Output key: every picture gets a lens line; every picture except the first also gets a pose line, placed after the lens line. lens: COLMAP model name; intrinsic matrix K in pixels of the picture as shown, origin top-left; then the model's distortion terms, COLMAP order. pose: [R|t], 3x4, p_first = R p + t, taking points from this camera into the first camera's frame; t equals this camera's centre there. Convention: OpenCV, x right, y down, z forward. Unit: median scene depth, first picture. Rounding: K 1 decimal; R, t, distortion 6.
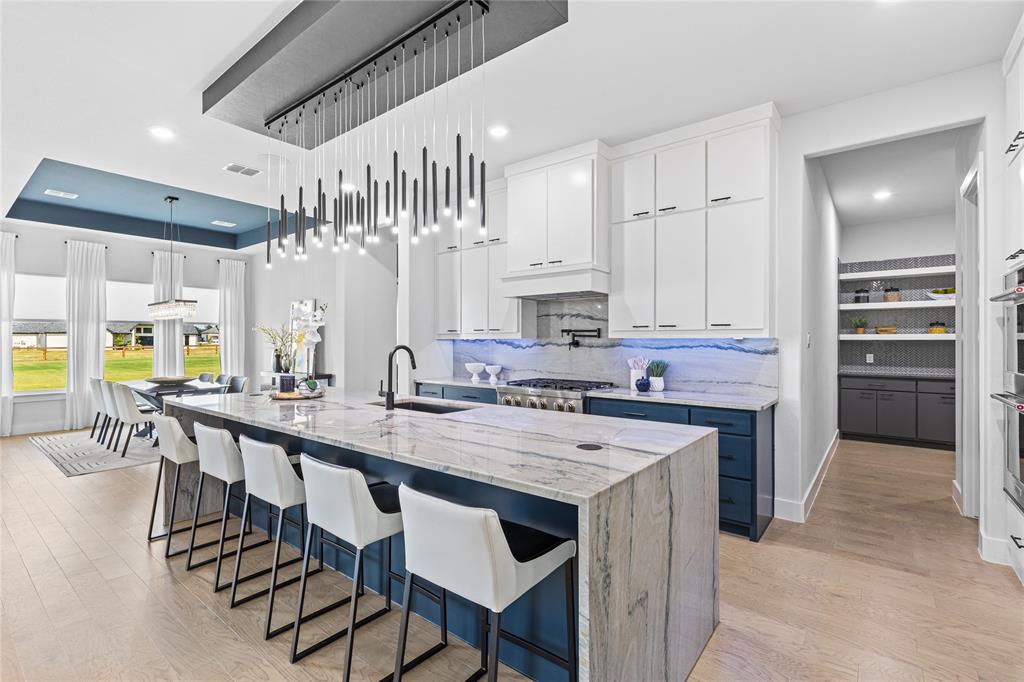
lens RADIAL K [[462.9, 0, 512.0], [0, 462.9, 341.0], [0, 0, 1]] dist [0.001828, 0.000031]
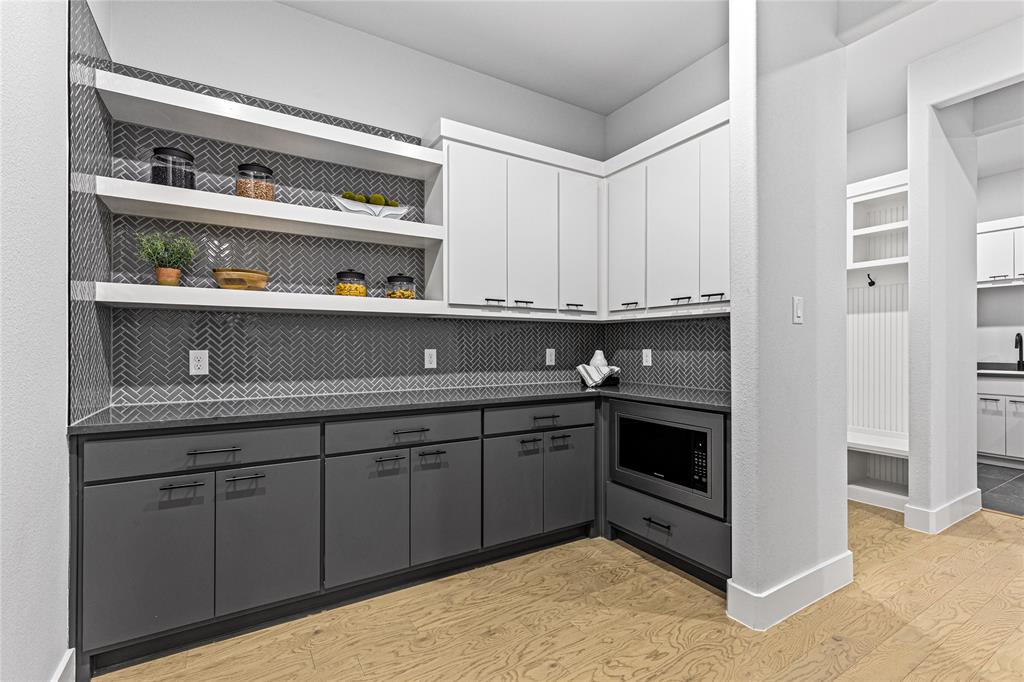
lens RADIAL K [[462.9, 0, 512.0], [0, 462.9, 341.0], [0, 0, 1]] dist [0.001828, 0.000031]
pose [[0.346520, 0.003290, 0.938037, 0.427485], [0.000942, 0.999992, -0.003855, 0.018909], [-0.938042, 0.002220, 0.346515, 0.534754]]
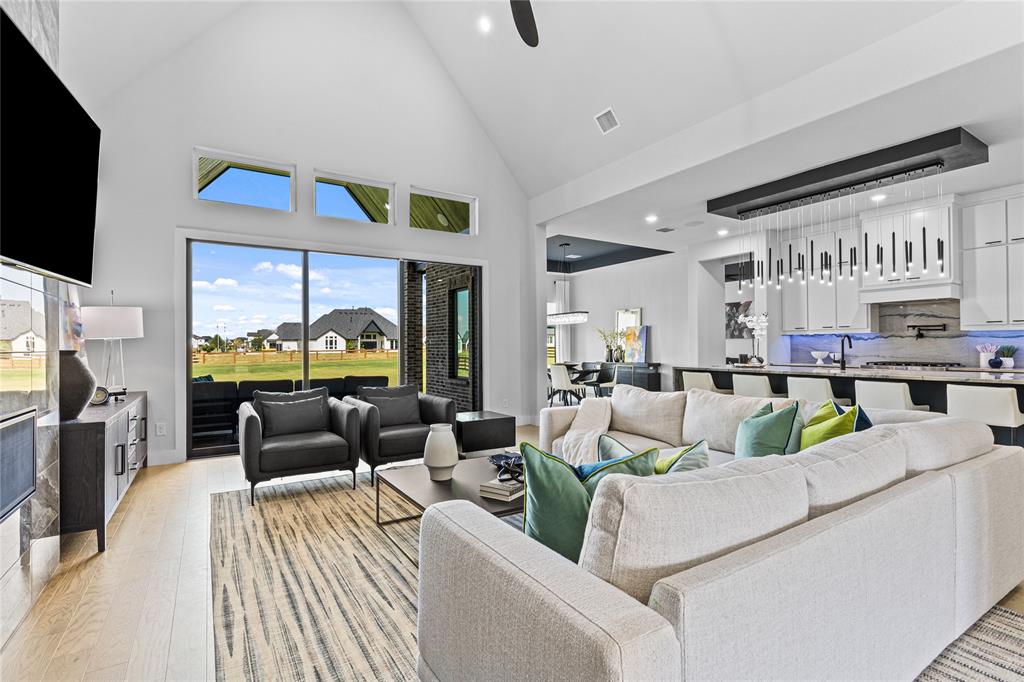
lens RADIAL K [[479.4, 0, 512.0], [0, 479.4, 341.0], [0, 0, 1]] dist [0.000252, -0.000331]
pose [[0.943959, -0.008758, -0.329946, -0.606007], [0.006253, 0.999943, -0.008650, 0.030069], [0.330003, 0.006102, 0.943960, -0.838305]]
